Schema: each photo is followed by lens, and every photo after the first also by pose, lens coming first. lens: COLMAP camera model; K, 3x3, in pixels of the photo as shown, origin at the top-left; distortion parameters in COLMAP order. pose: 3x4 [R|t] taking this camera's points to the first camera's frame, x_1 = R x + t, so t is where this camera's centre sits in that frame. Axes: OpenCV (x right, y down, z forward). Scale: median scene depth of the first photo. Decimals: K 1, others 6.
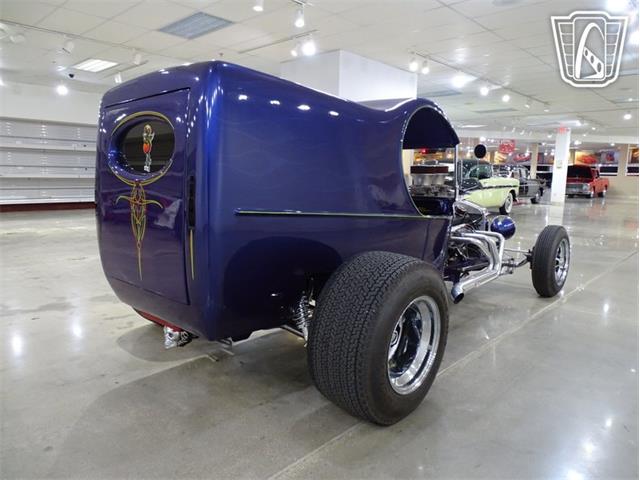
lens RADIAL K [[453.8, 0, 323.1], [0, 453.8, 242.4], [0, 0, 1]] dist [-0.001508, -0.002903]
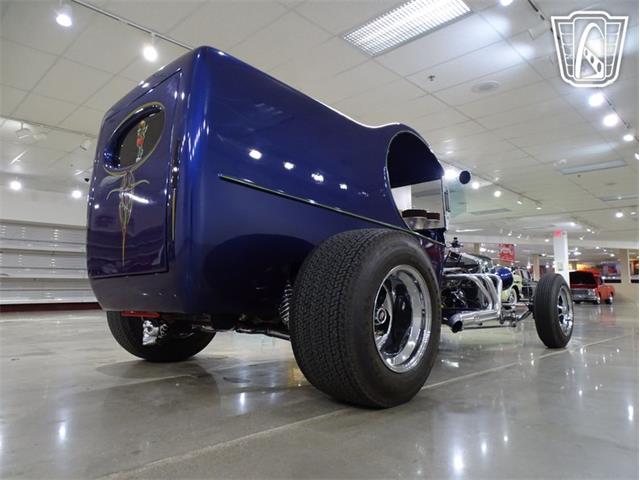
lens RADIAL K [[453.8, 0, 319.7], [0, 453.8, 242.3], [0, 0, 1]] dist [-0.001508, -0.002903]
pose [[0.999777, -0.016407, -0.013300, 0.017165], [0.012722, 0.970479, -0.240850, 0.120438], [0.016859, 0.240627, 0.970471, 0.017382]]
